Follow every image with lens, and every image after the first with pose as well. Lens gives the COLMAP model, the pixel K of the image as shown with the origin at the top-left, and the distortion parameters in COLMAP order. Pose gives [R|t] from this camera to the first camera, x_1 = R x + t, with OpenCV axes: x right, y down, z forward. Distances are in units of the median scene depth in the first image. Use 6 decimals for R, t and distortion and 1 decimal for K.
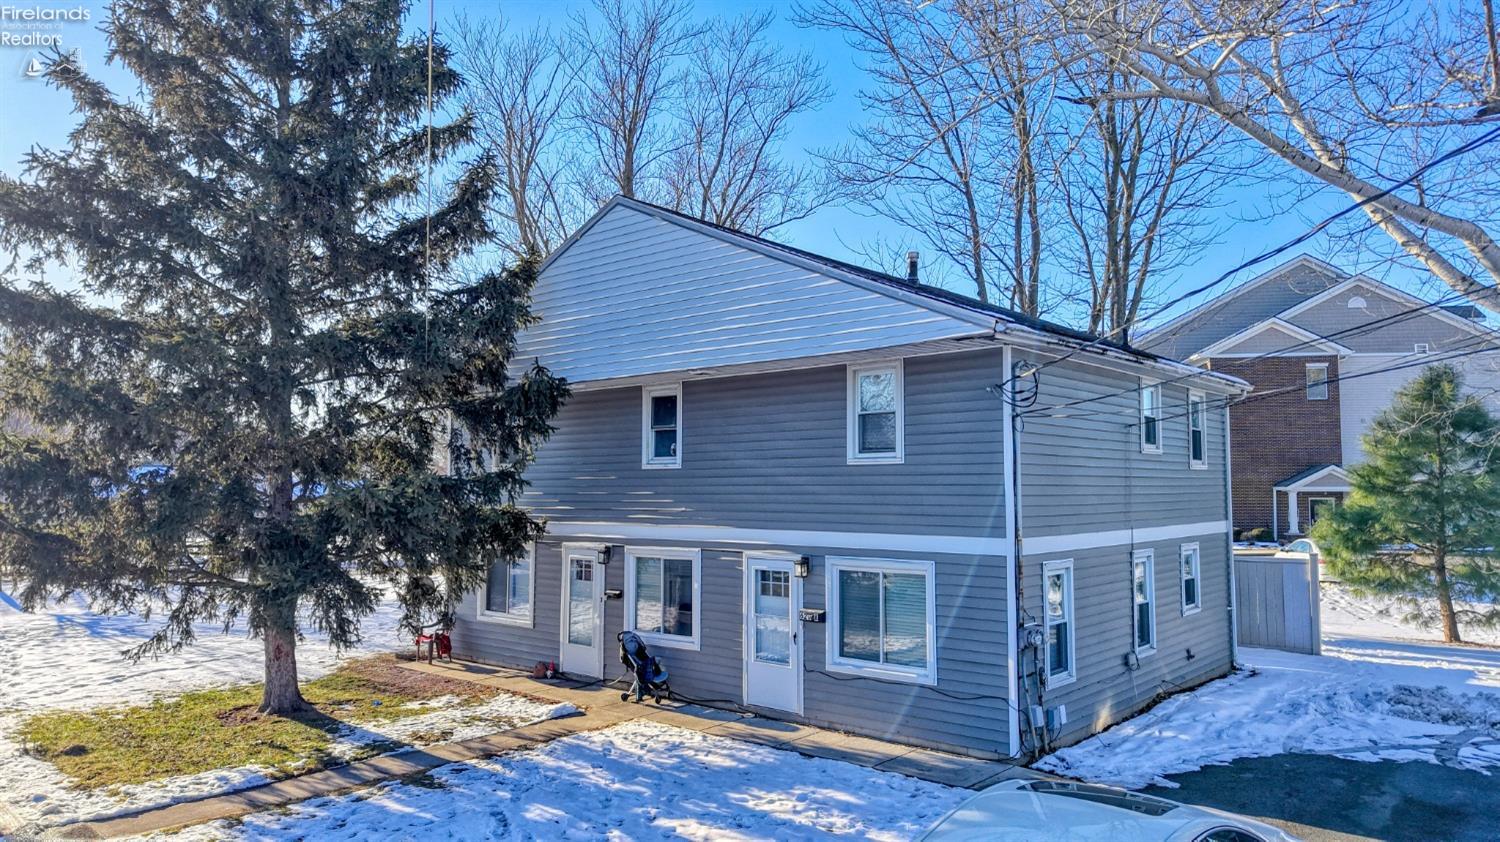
lens RADIAL K [[1009.7, 0, 752.2], [0, 1009.7, 419.1], [0, 0, 1]] dist [0.034940, -0.043380]
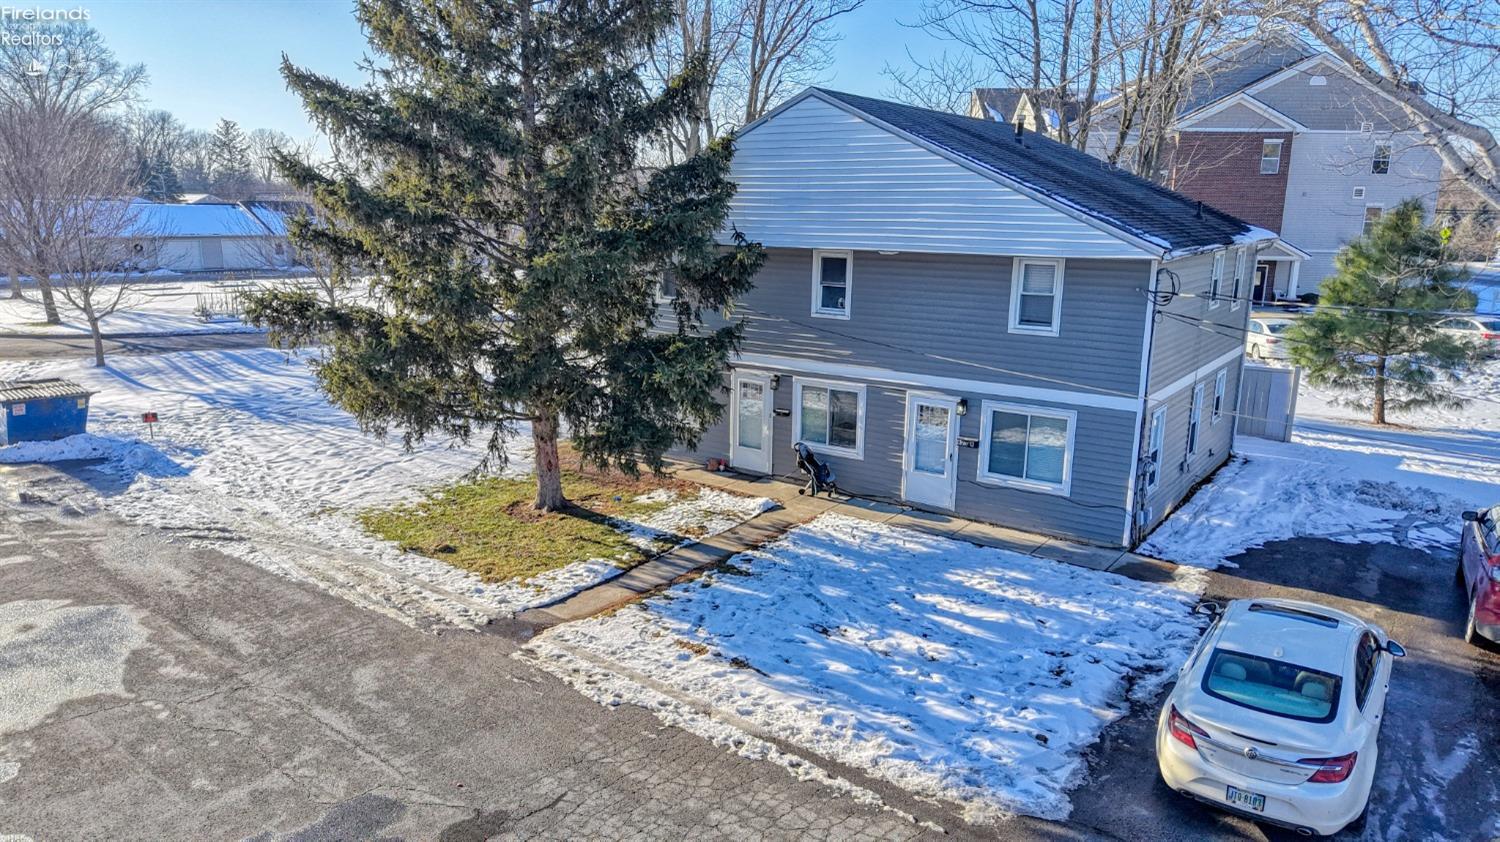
lens RADIAL K [[1009.7, 0, 742.6], [0, 1009.7, 434.2], [0, 0, 1]] dist [0.034940, -0.043380]
pose [[0.996280, -0.006886, 0.085903, -0.332300], [-0.018399, 0.956825, 0.290083, -0.187888], [-0.084191, -0.290584, 0.953138, -0.239728]]
